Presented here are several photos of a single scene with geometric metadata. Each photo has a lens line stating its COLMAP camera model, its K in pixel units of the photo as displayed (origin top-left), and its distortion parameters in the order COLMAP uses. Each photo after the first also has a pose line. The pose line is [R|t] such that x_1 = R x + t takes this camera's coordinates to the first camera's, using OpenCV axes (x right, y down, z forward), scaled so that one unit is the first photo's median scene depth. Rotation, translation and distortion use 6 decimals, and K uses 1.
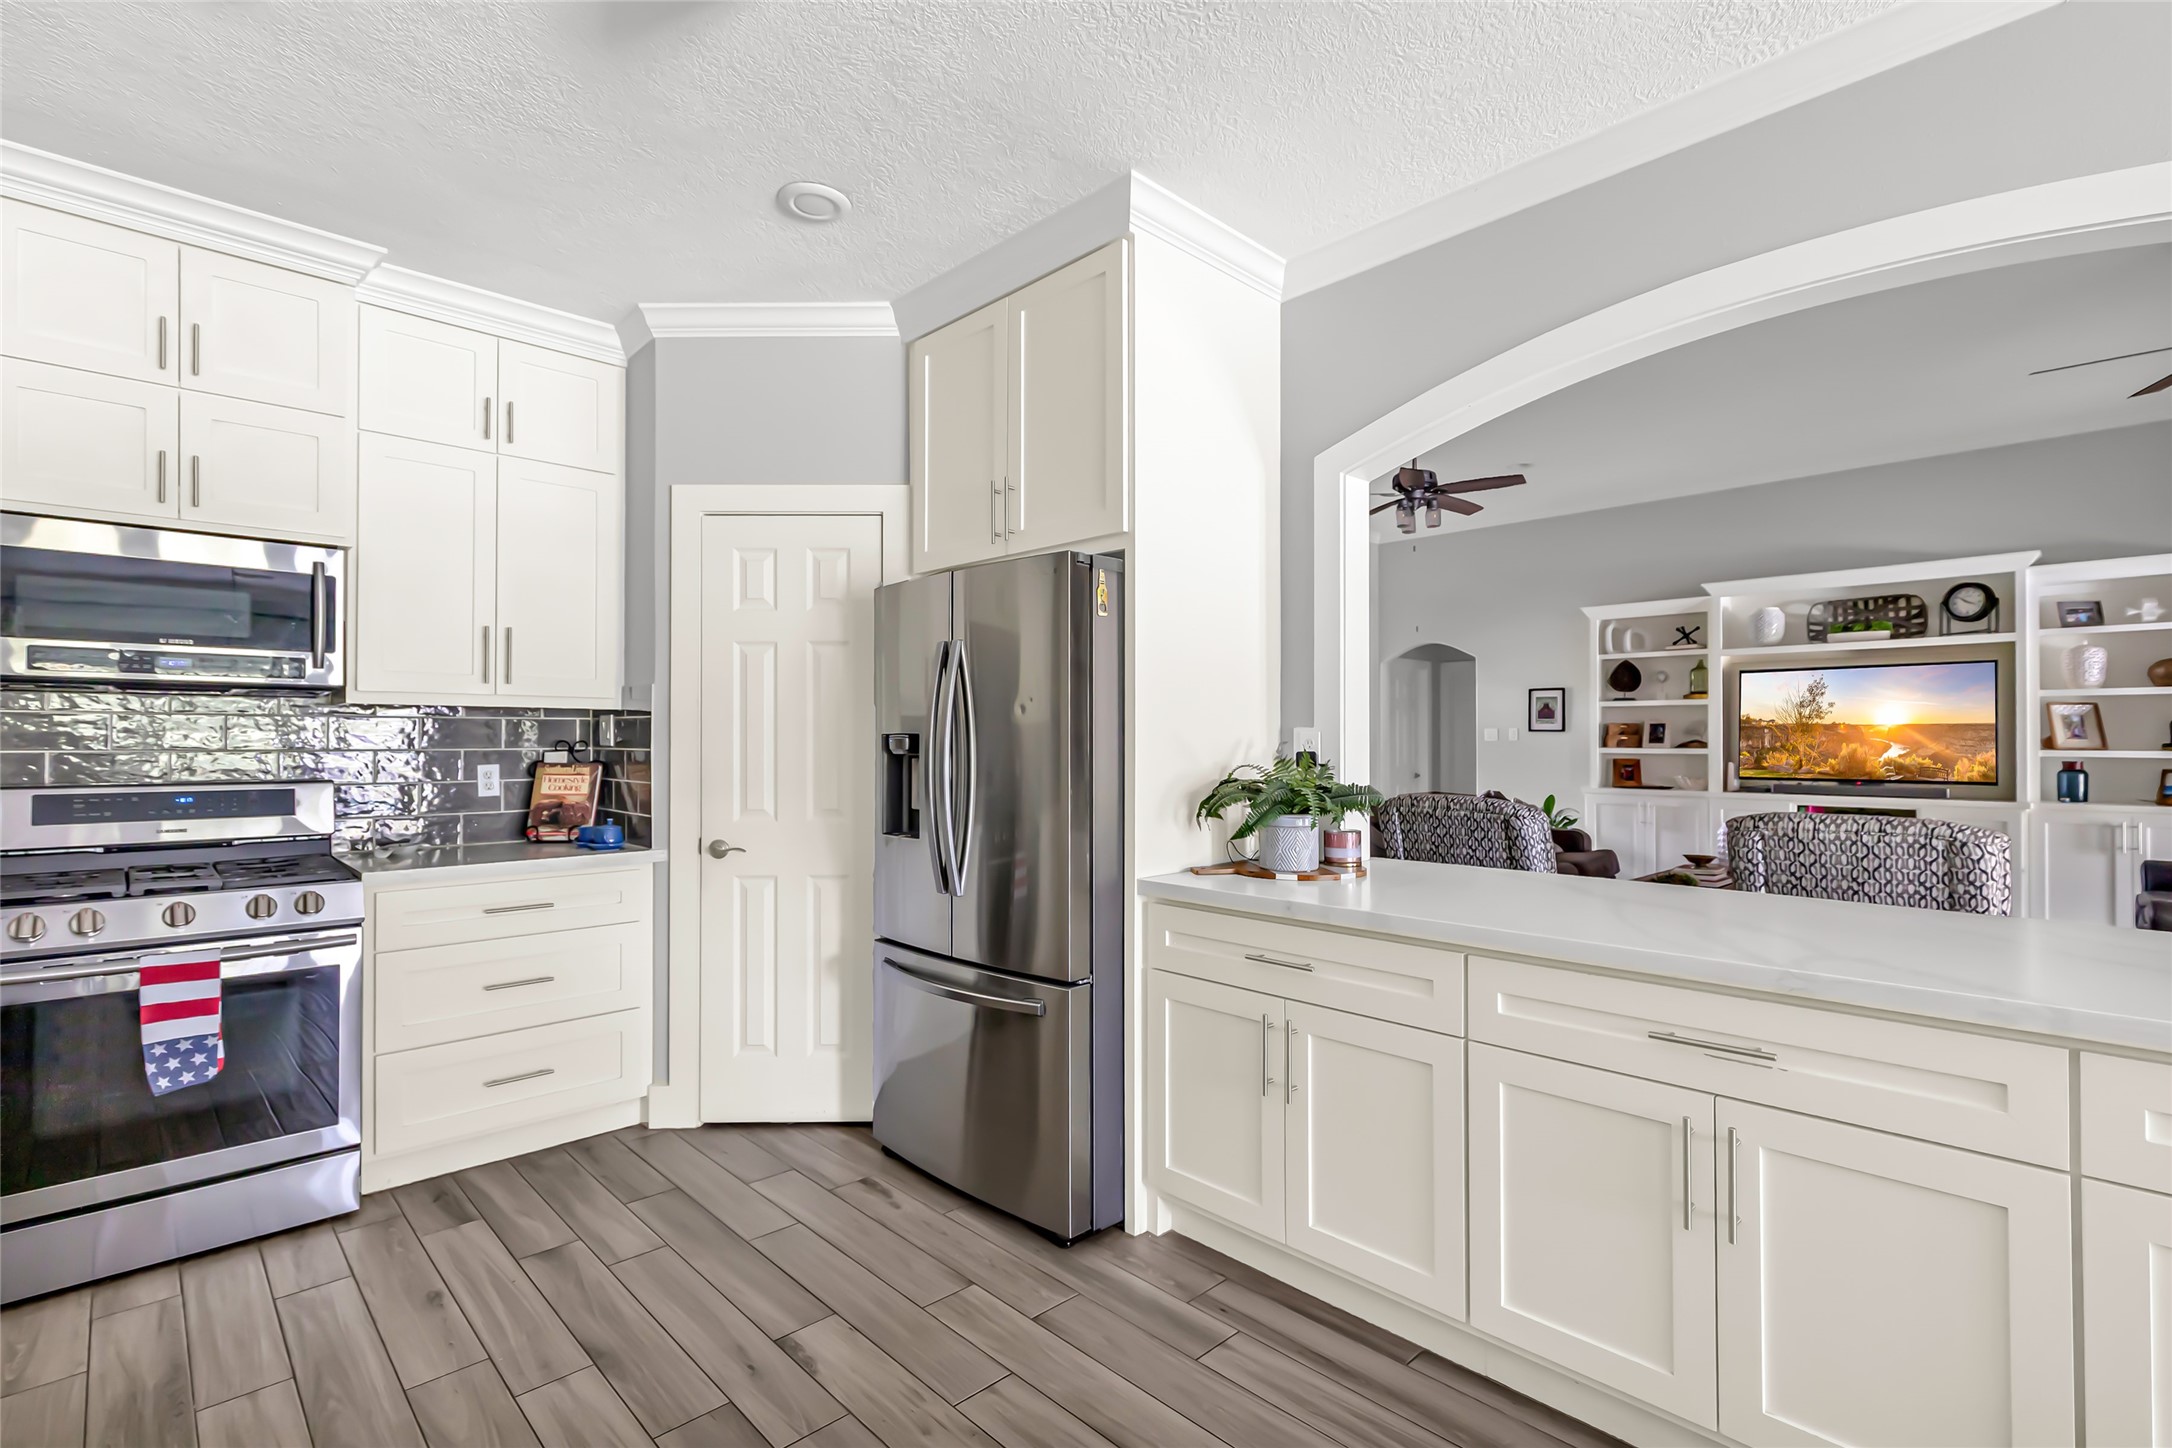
lens RADIAL K [[1006.5, 0, 1086.0], [0, 1006.5, 724.0], [0, 0, 1]] dist [0.001296, 0.000480]
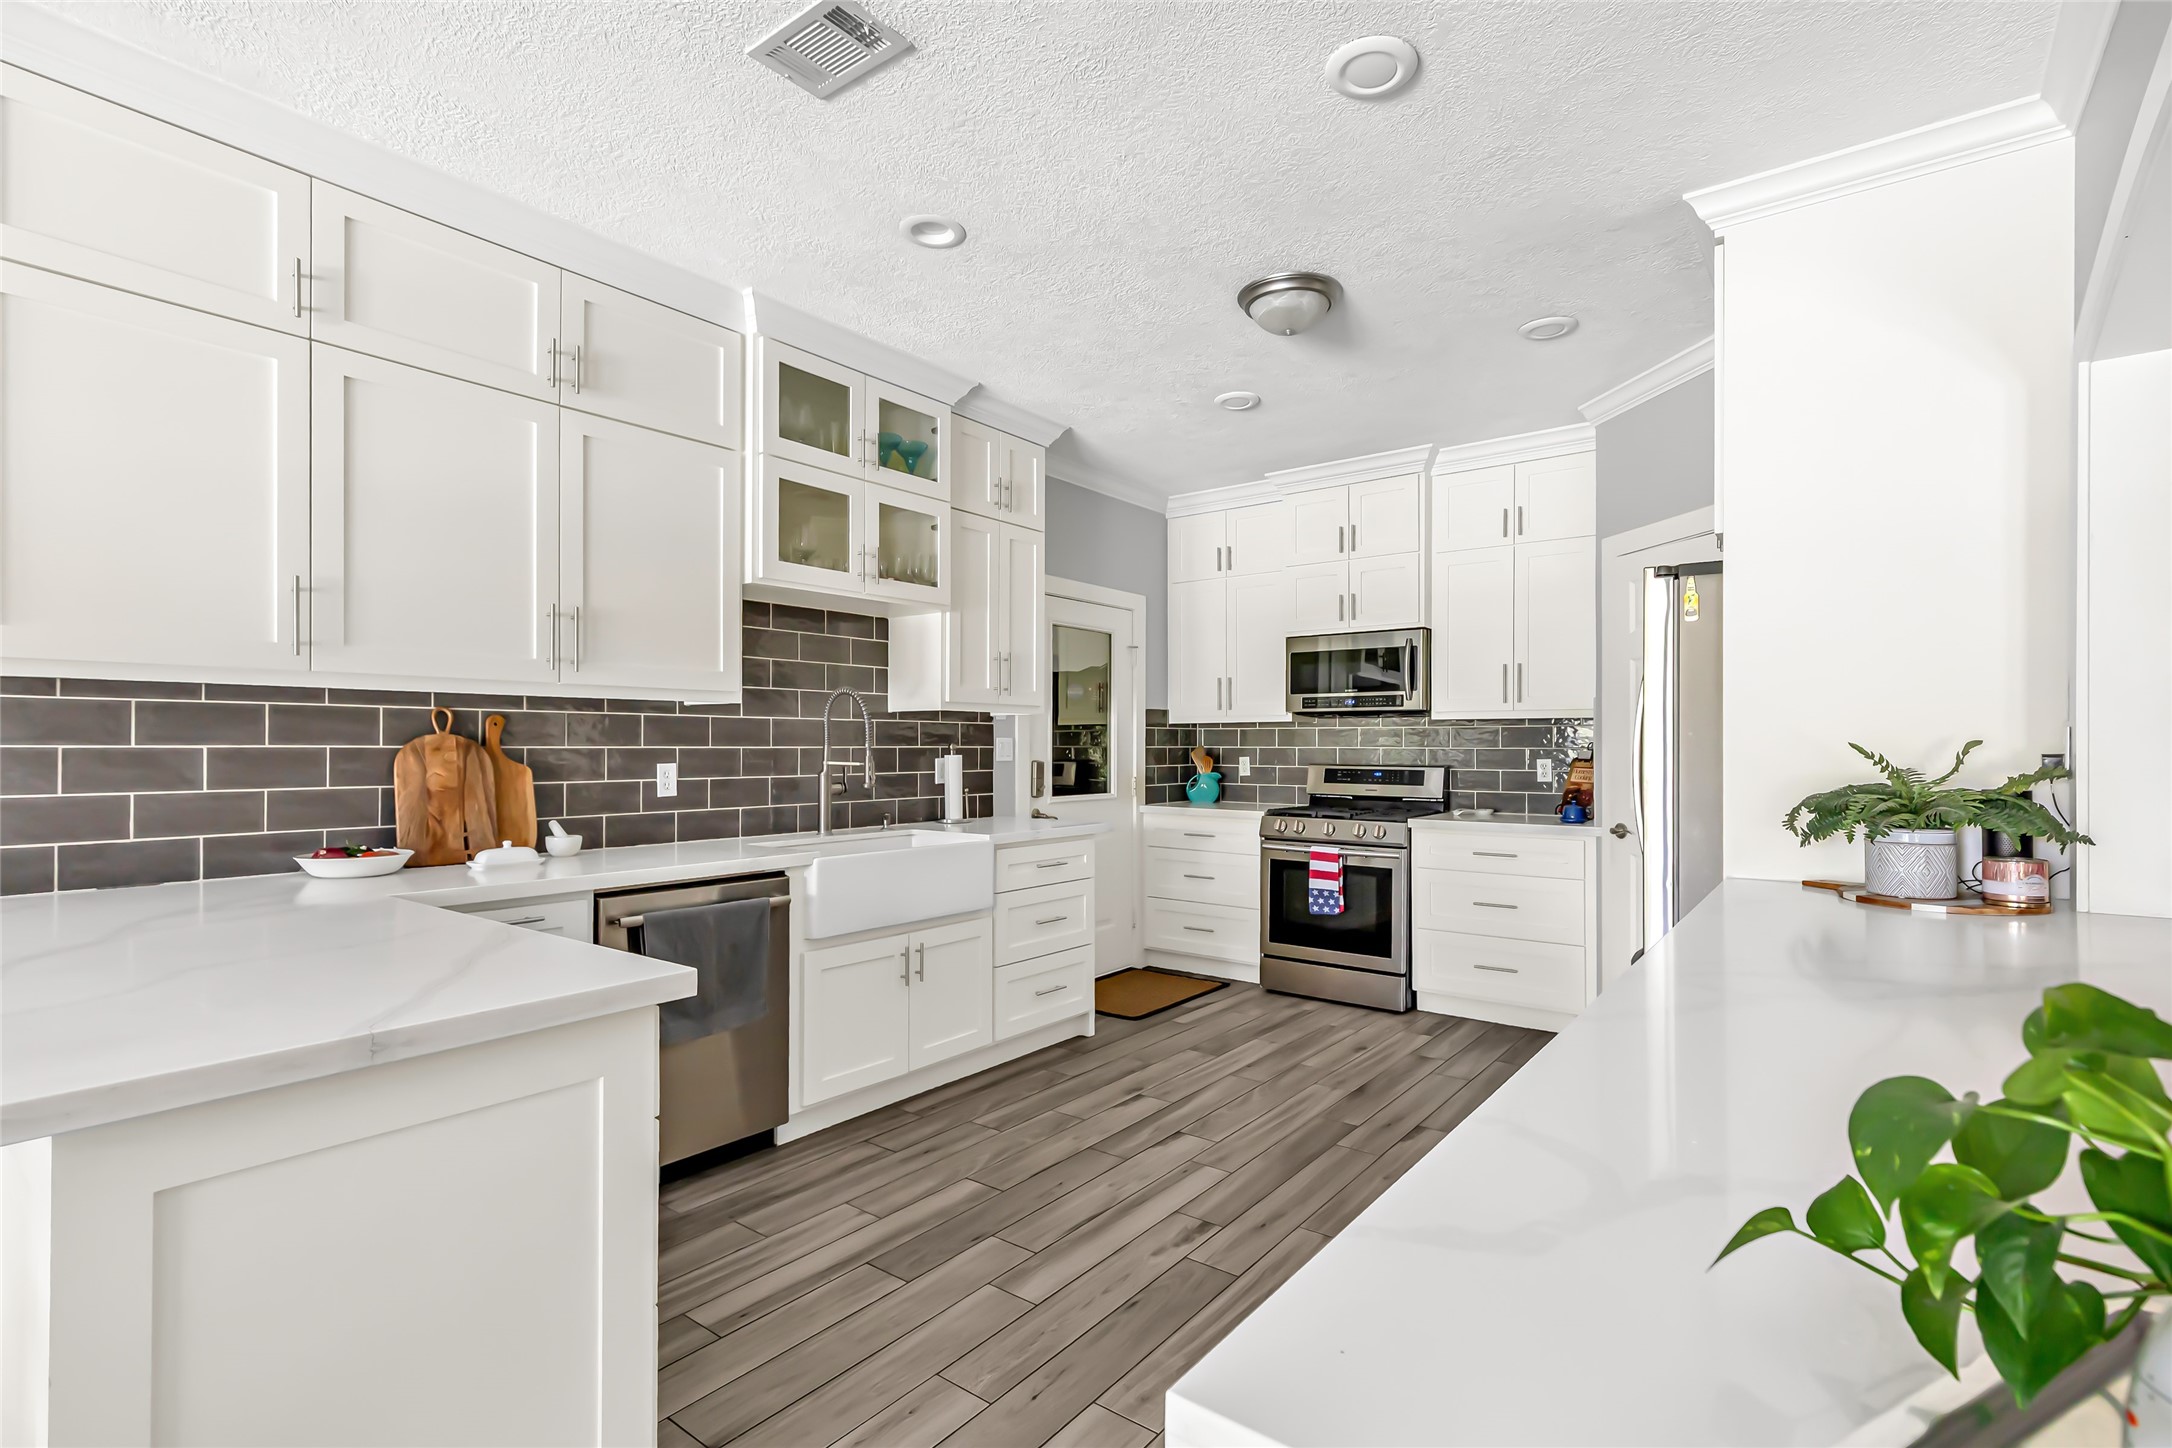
lens RADIAL K [[1006.5, 0, 1086.0], [0, 1006.5, 724.0], [0, 0, 1]] dist [0.001296, 0.000480]
pose [[0.146314, -0.019191, -0.989052, 0.935156], [0.014087, 0.999751, -0.017315, 0.008656], [0.989138, -0.011399, 0.146548, 0.216053]]
